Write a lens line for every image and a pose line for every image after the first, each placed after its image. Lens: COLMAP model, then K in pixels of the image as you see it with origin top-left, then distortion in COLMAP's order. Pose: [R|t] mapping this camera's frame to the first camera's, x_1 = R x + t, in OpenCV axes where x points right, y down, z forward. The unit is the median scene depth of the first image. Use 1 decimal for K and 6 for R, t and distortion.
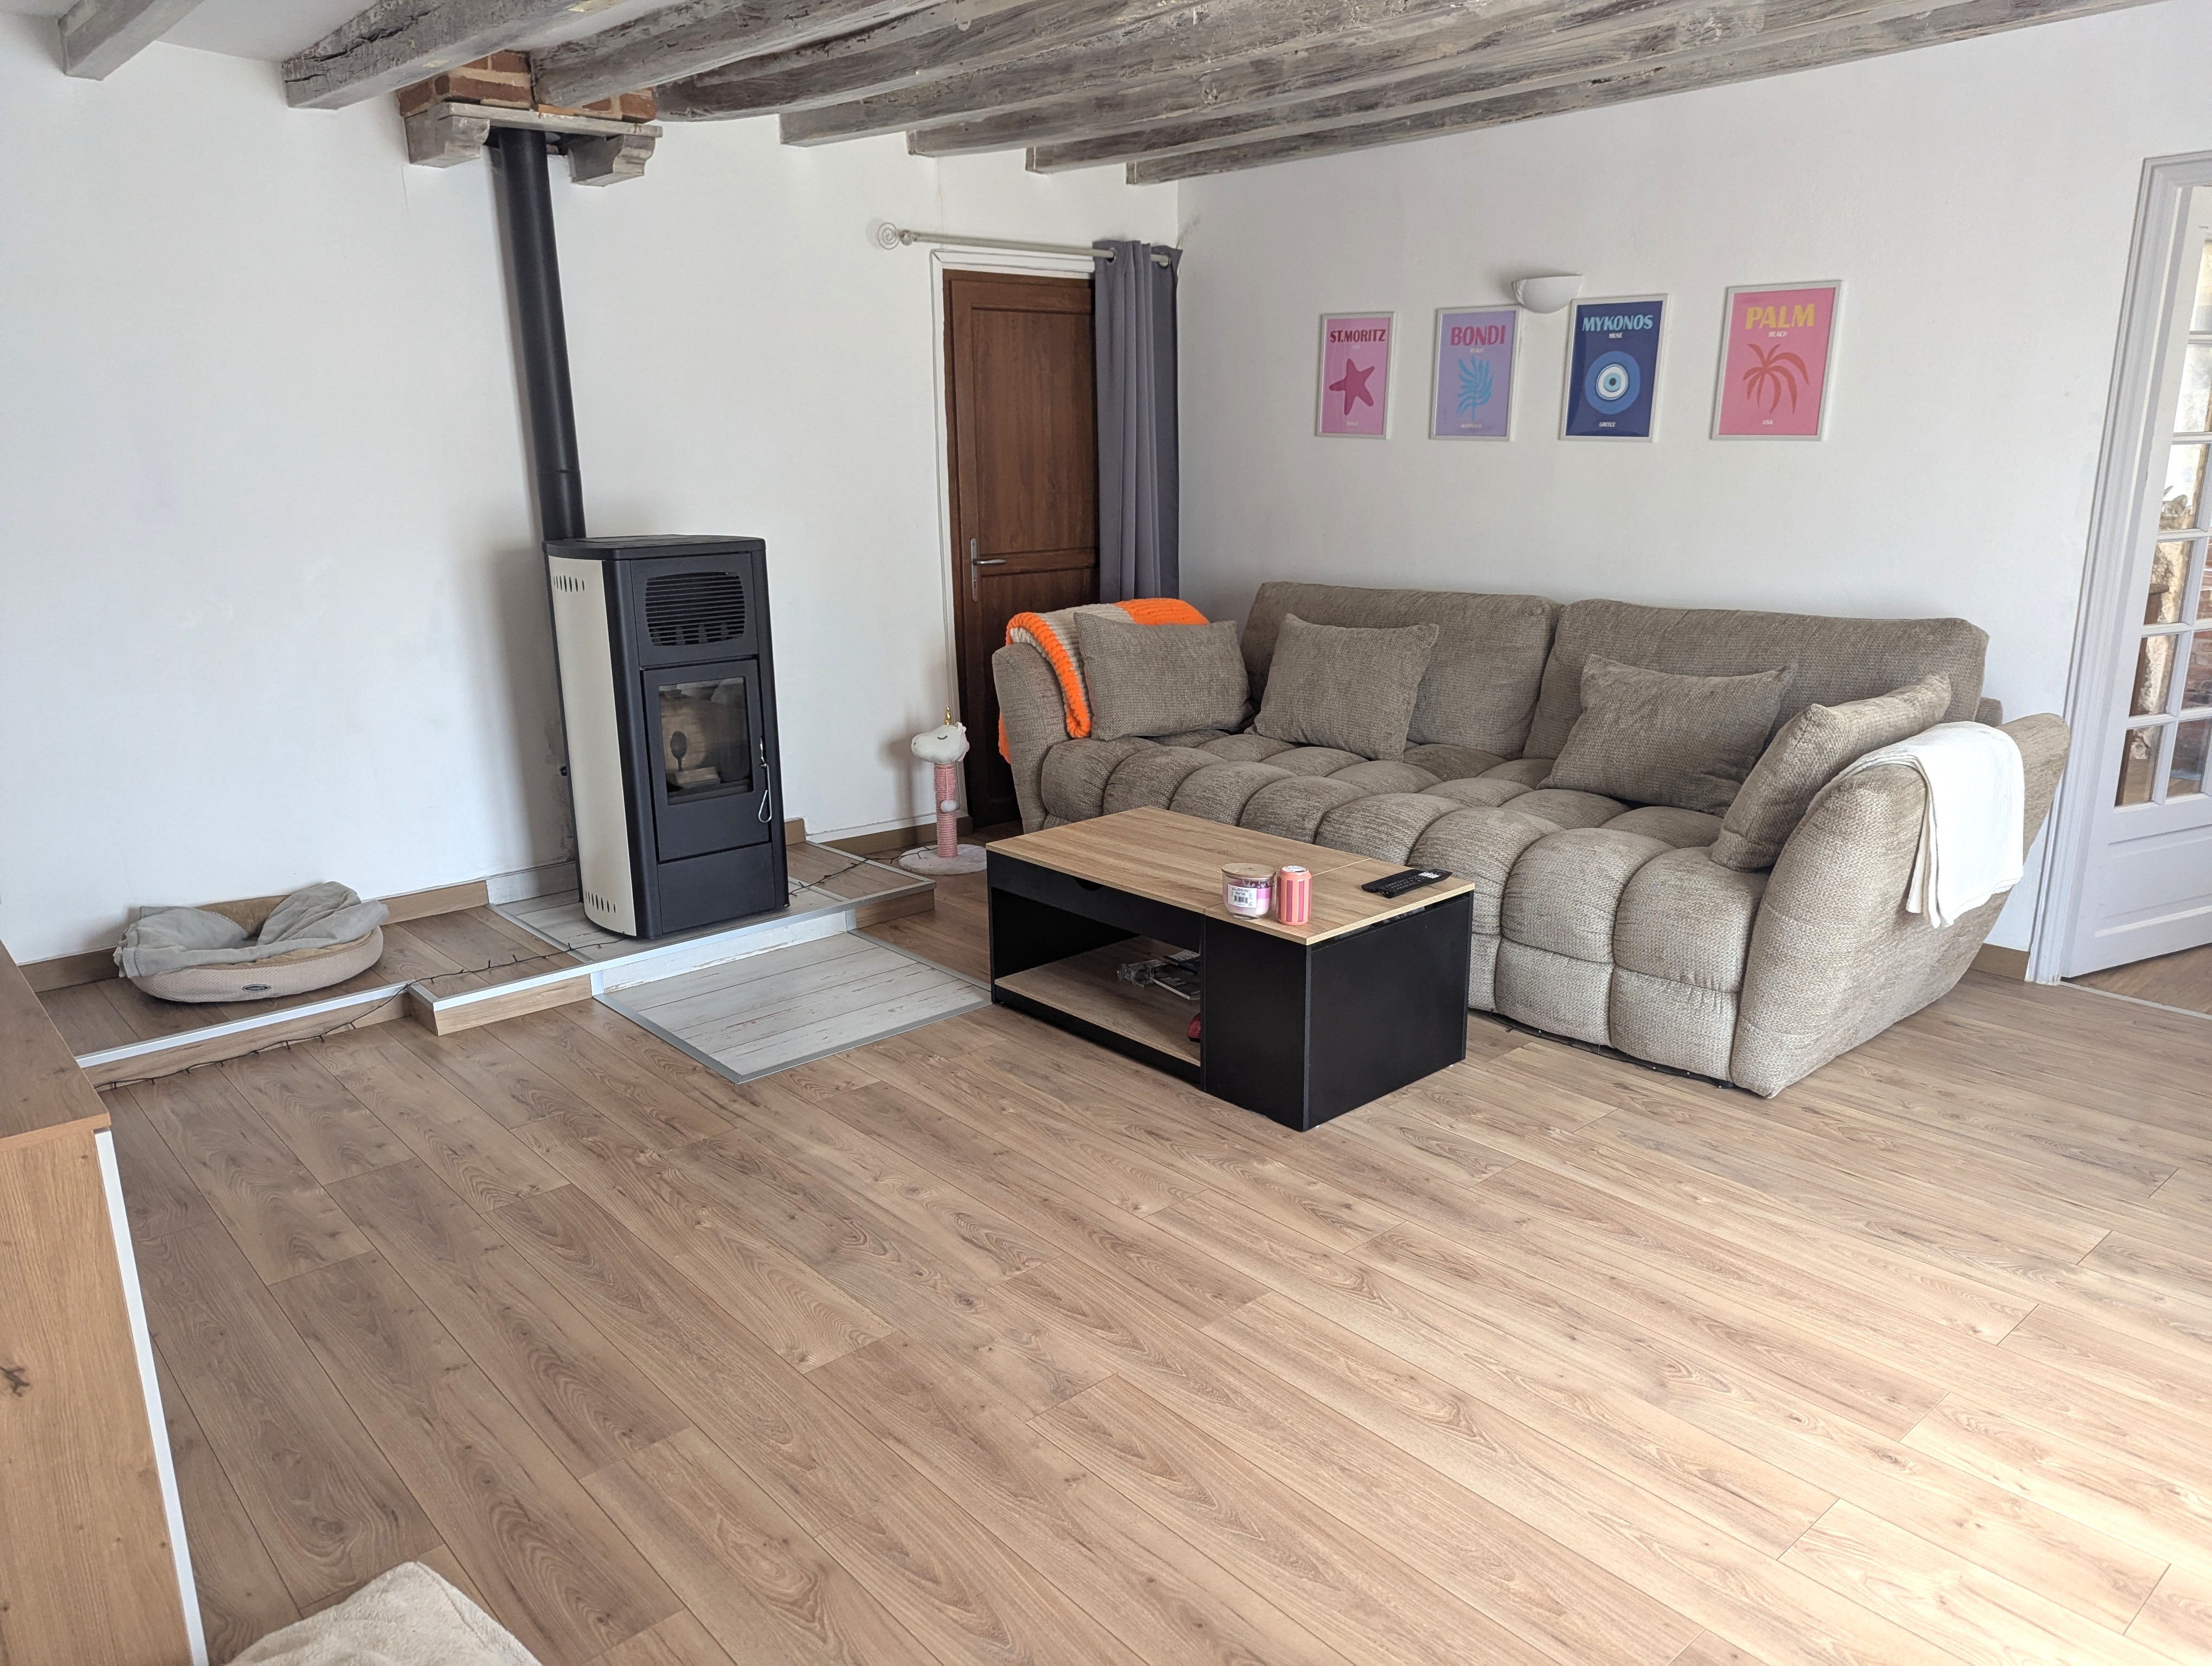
lens RADIAL K [[1554.3, 0, 1092.0], [0, 1554.3, 823.3], [0, 0, 1]] dist [0.044844, -0.022369]
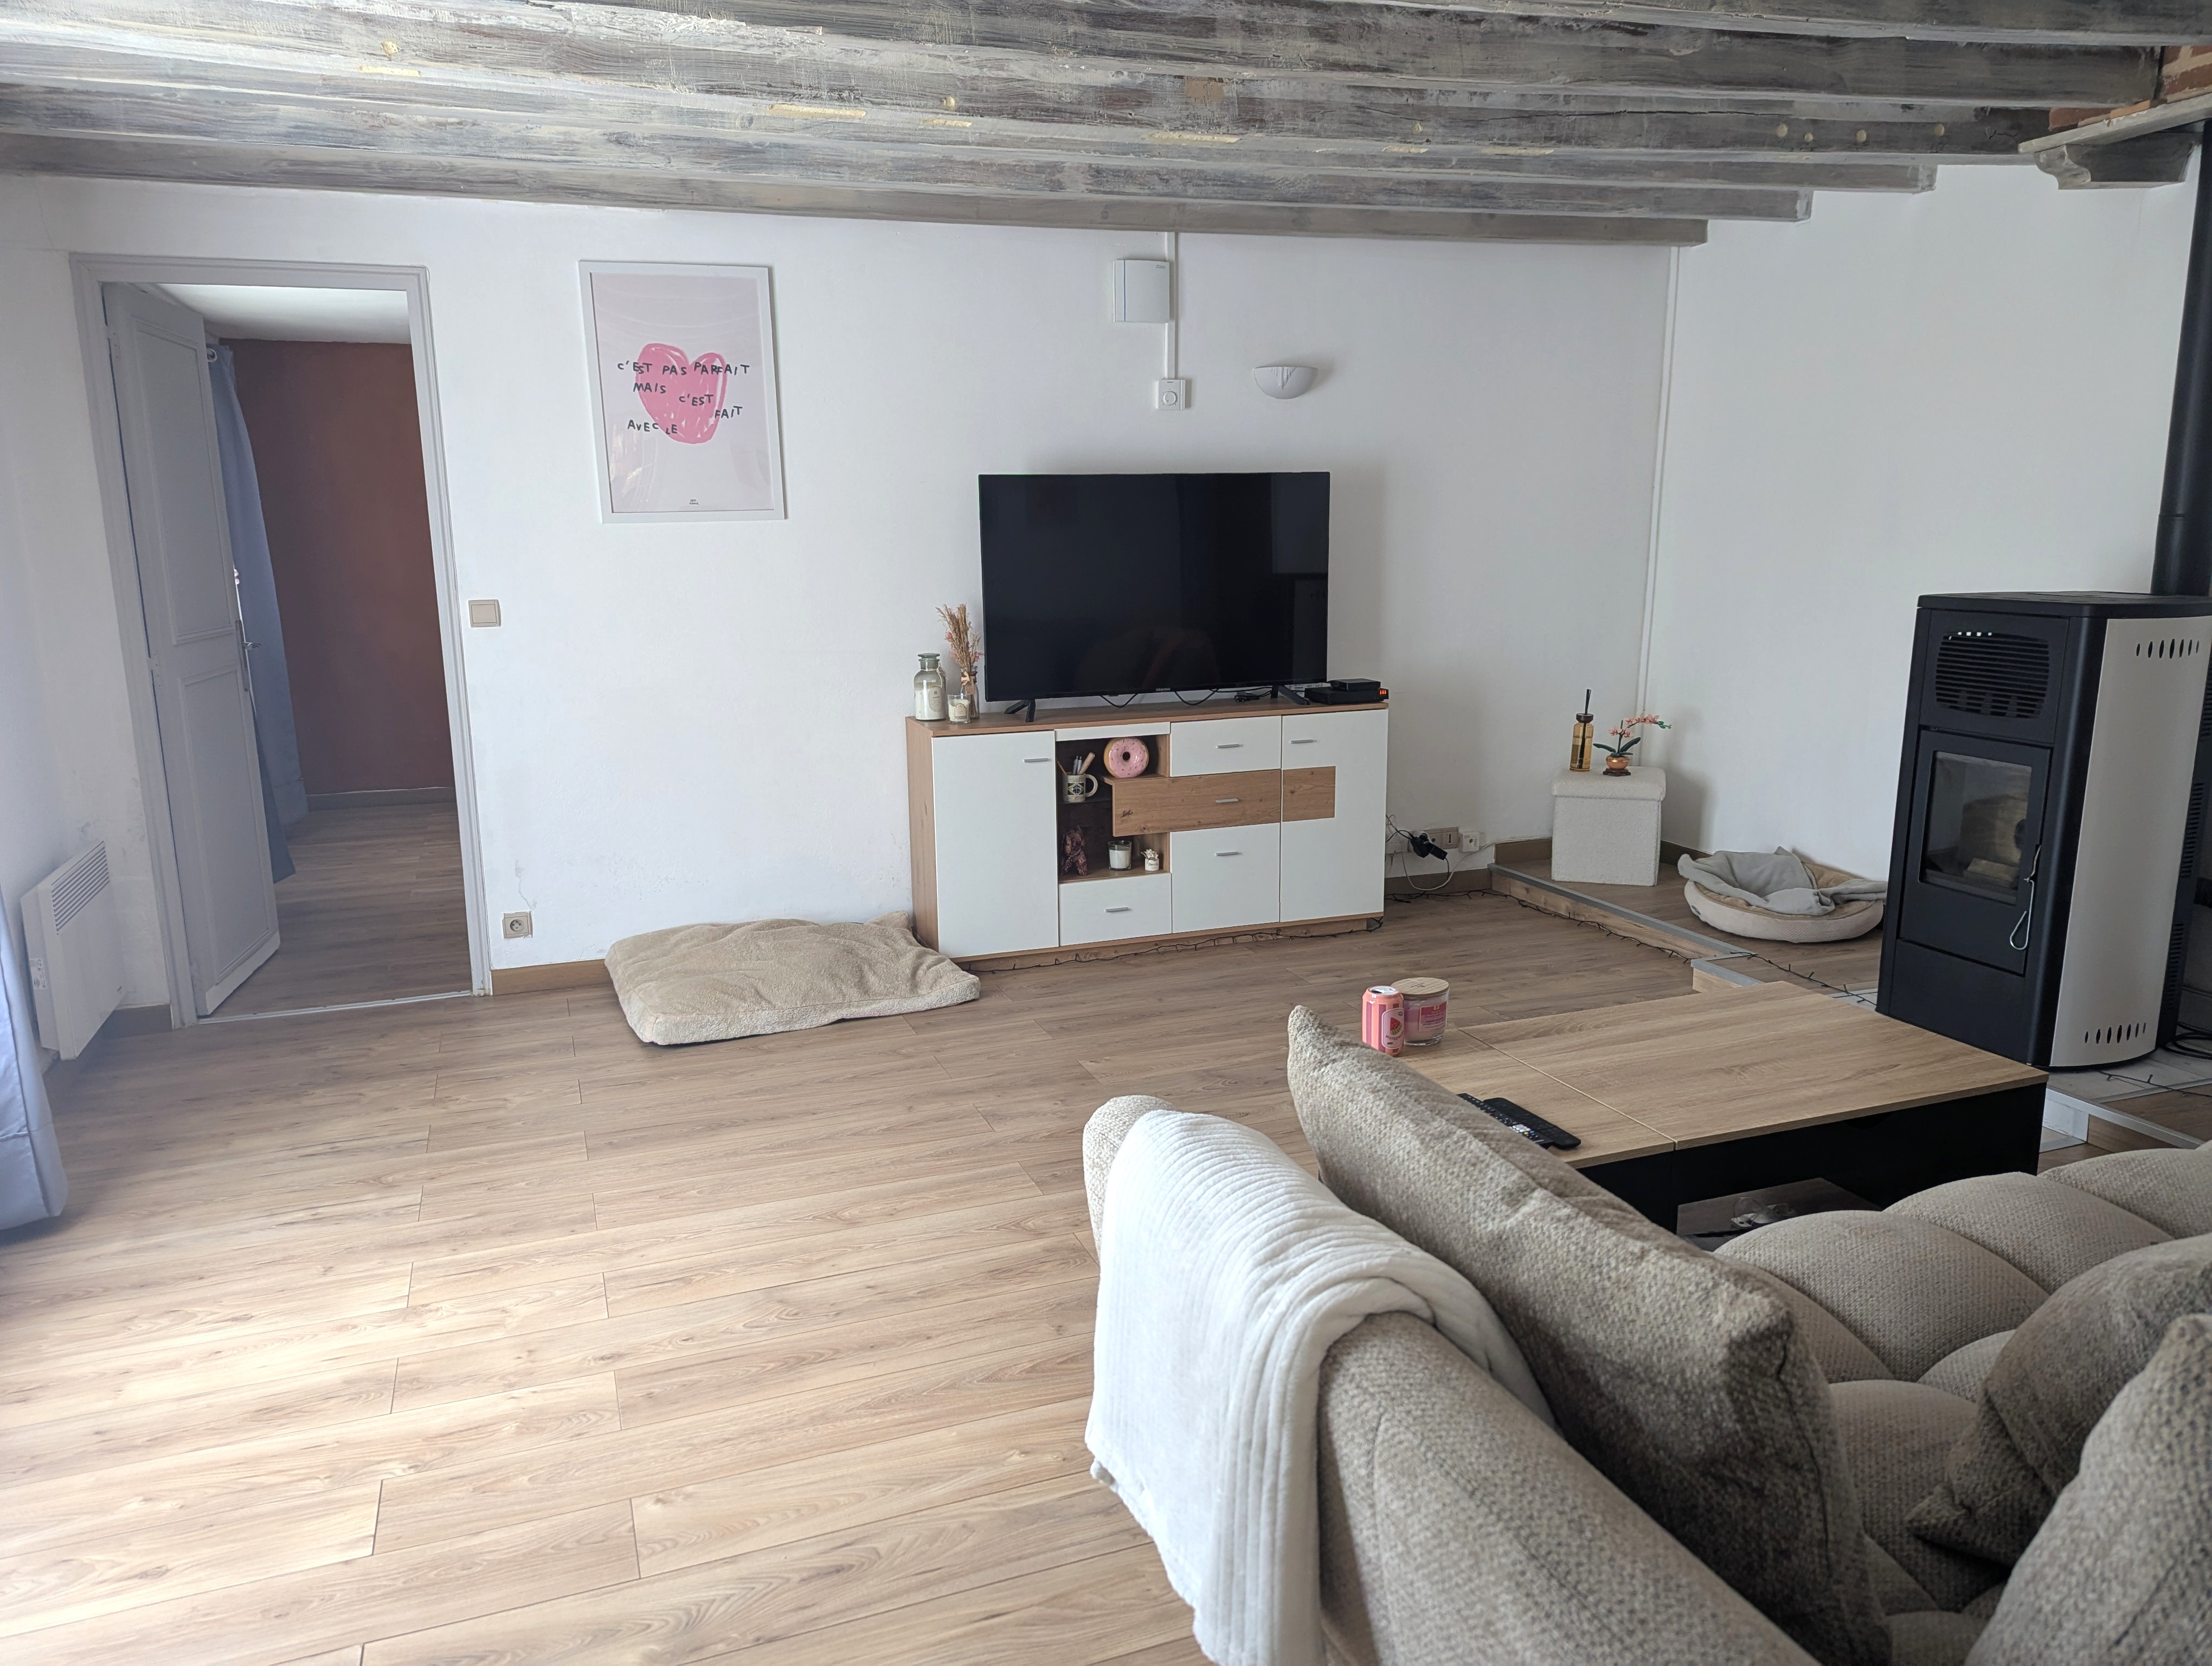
lens RADIAL K [[1554.3, 0, 1090.9], [0, 1554.3, 844.3], [0, 0, 1]] dist [0.044844, -0.022369]
pose [[-0.353991, 0.211944, -0.910917, 1.239137], [-0.216781, 0.928864, 0.300363, -0.346572], [0.909778, 0.303796, -0.282864, 1.405089]]
